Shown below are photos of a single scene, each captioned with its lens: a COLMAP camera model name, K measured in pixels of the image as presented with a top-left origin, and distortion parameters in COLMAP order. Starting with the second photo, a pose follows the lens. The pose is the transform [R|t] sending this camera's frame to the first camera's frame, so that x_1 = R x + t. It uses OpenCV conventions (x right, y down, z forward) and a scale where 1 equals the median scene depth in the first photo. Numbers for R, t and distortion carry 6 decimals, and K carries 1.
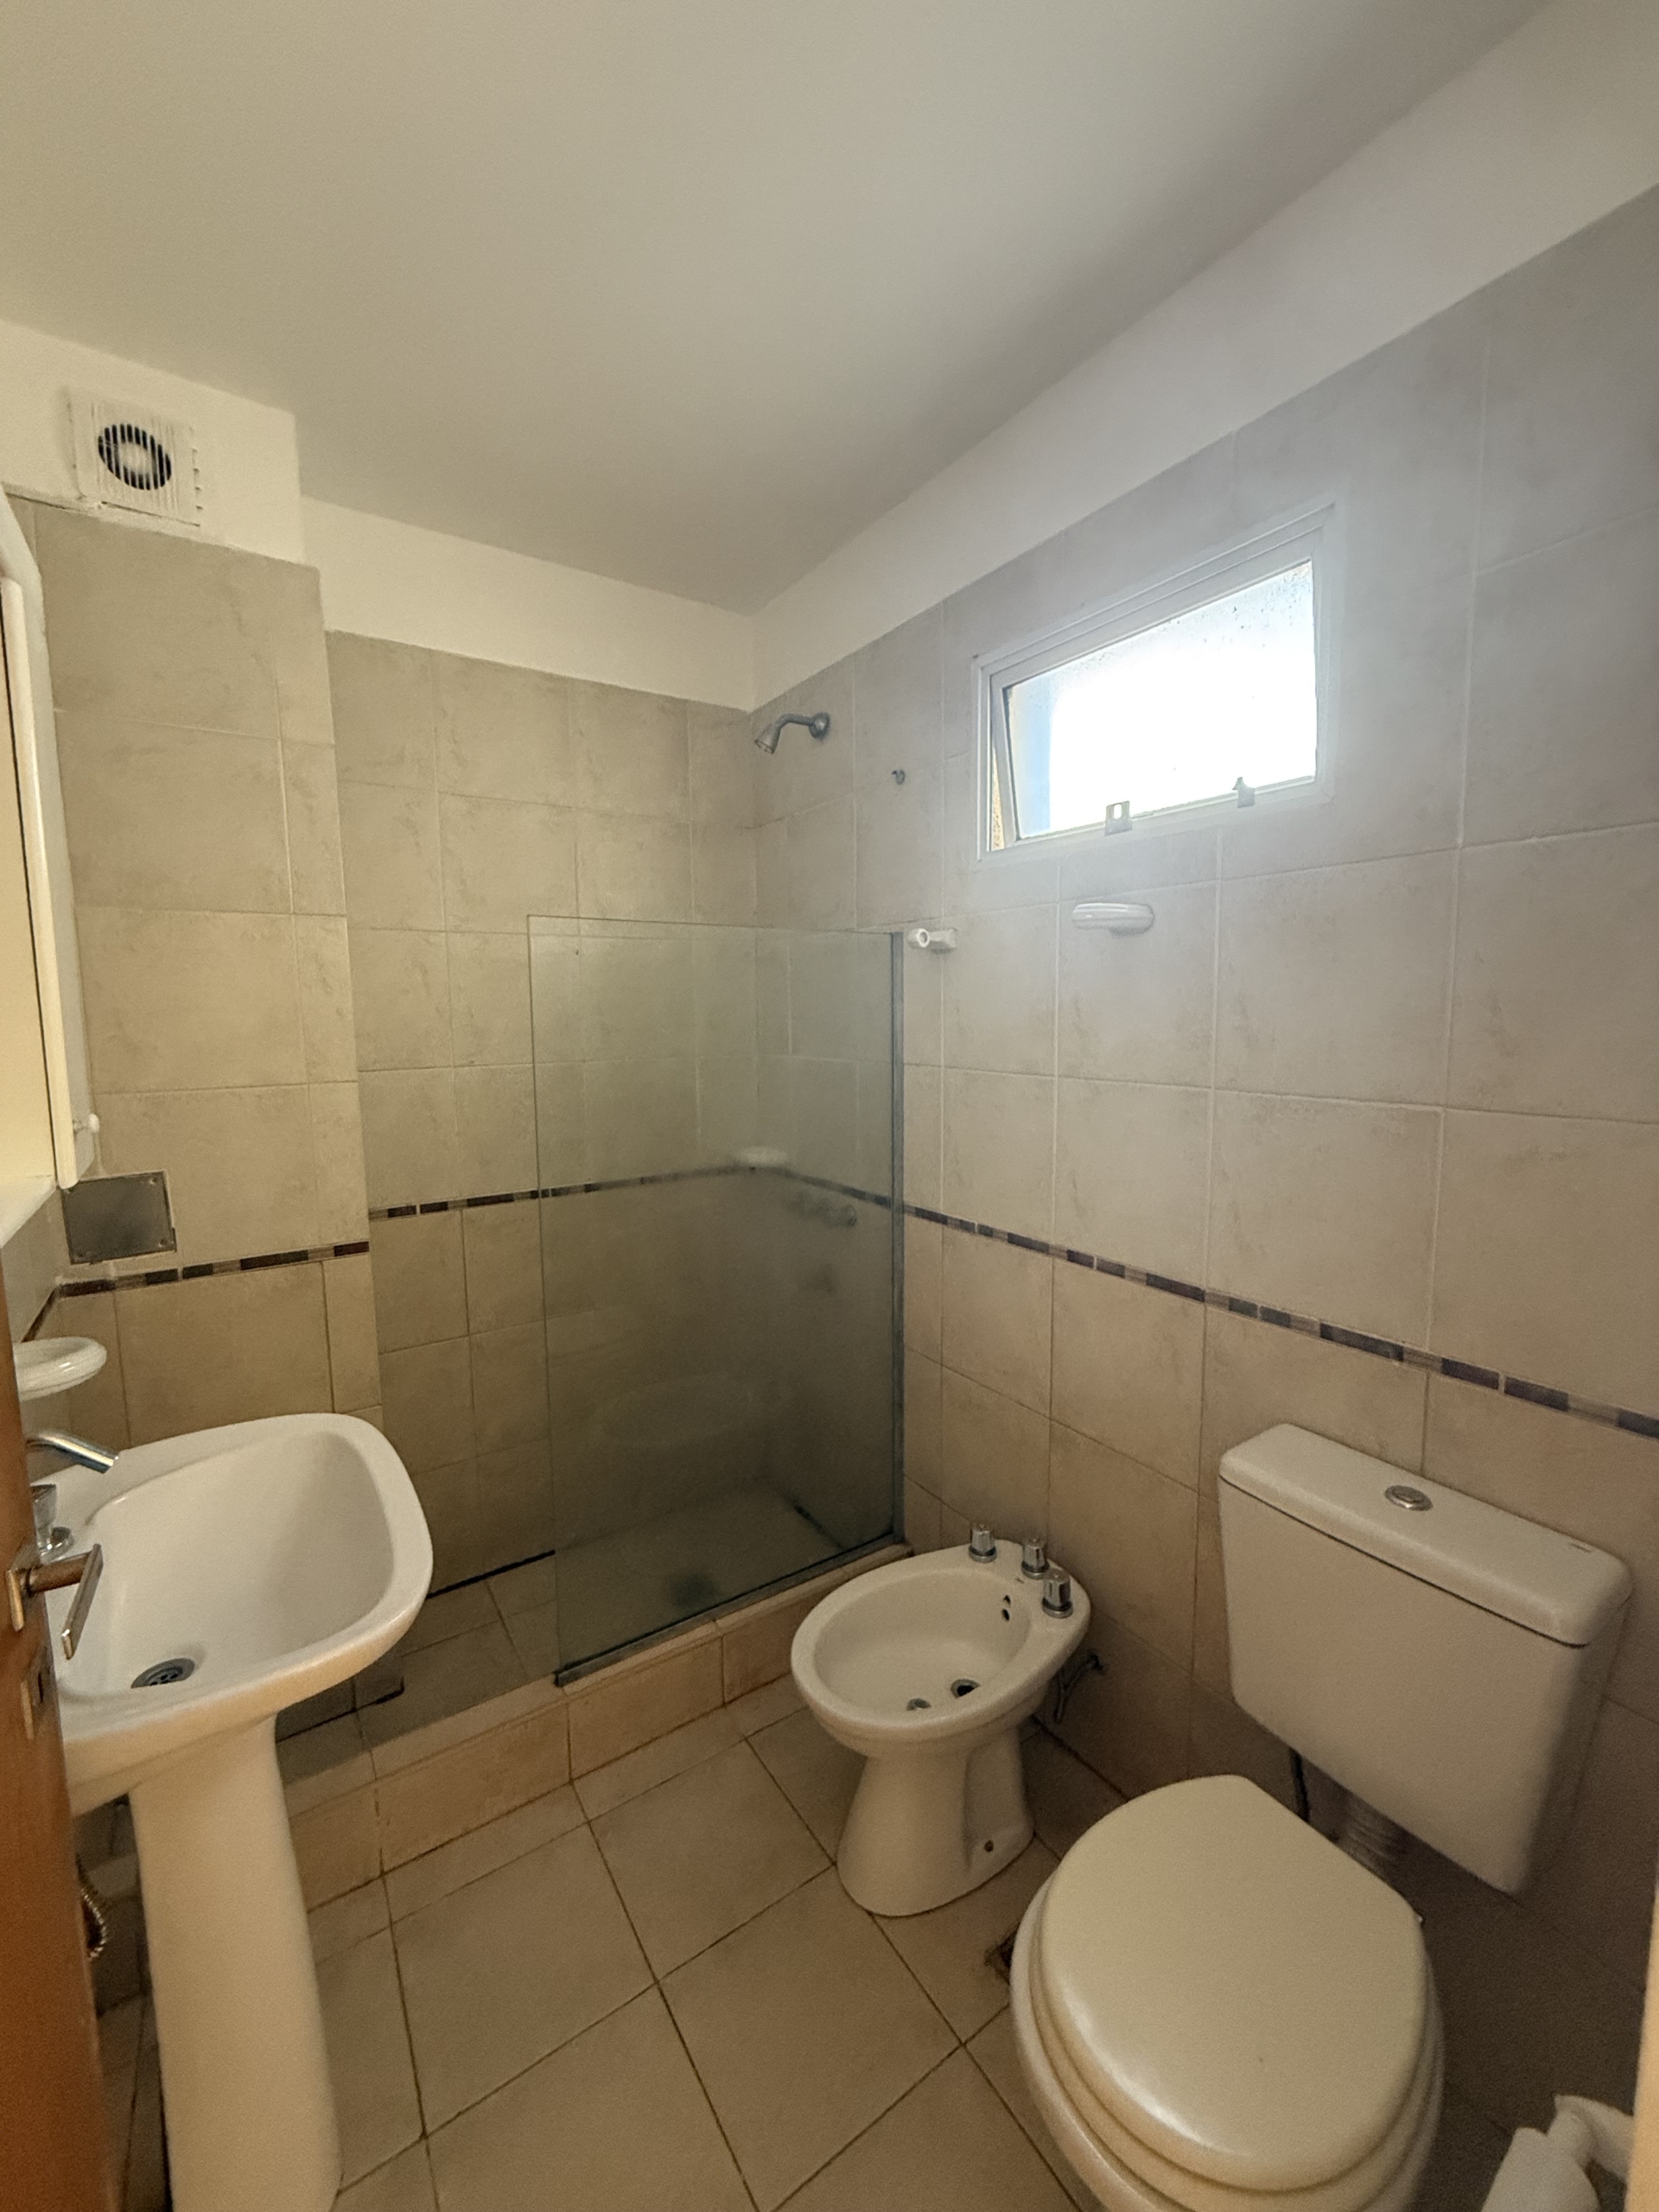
lens RADIAL K [[890.7, 0, 829.7], [0, 890.7, 1102.3], [0, 0, 1]] dist [0.002666, 0.001477]
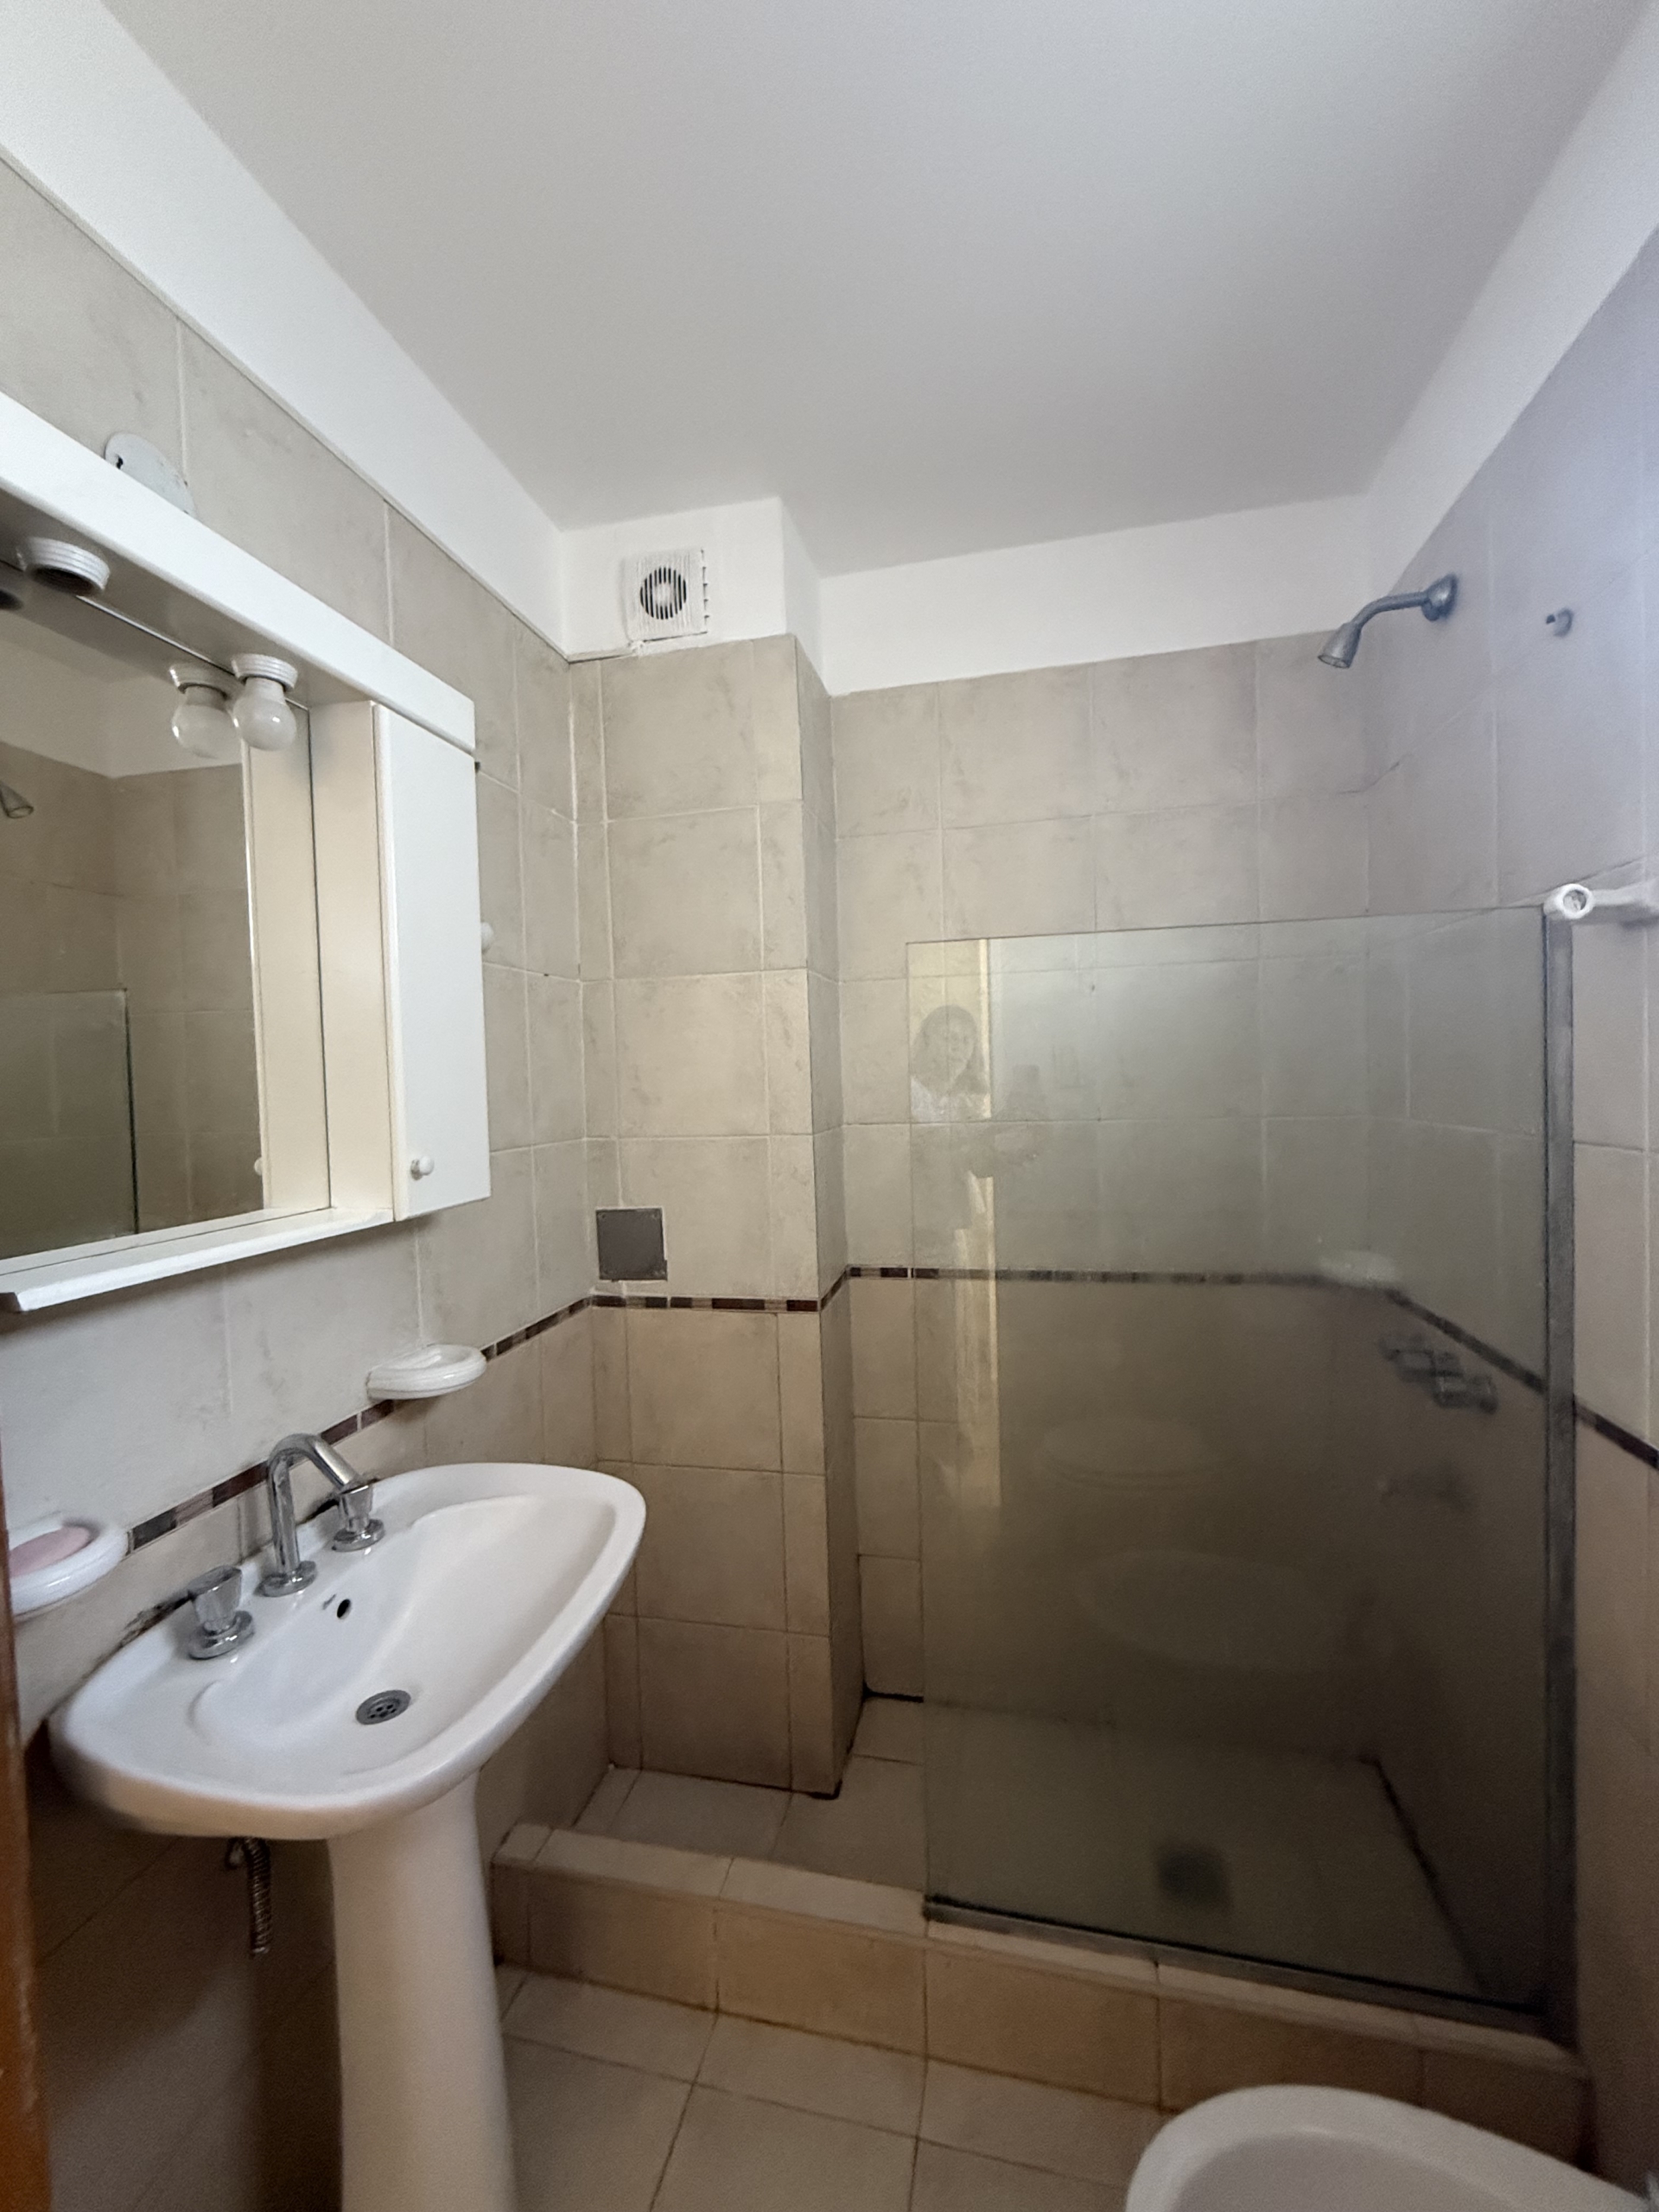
lens RADIAL K [[890.7, 0, 830.8], [0, 890.7, 1103.6], [0, 0, 1]] dist [0.002666, 0.001477]
pose [[0.687254, 0.012874, -0.726303, 0.189502], [-0.056698, 0.997743, -0.035965, -0.022755], [0.724201, 0.065897, 0.686433, 0.336403]]
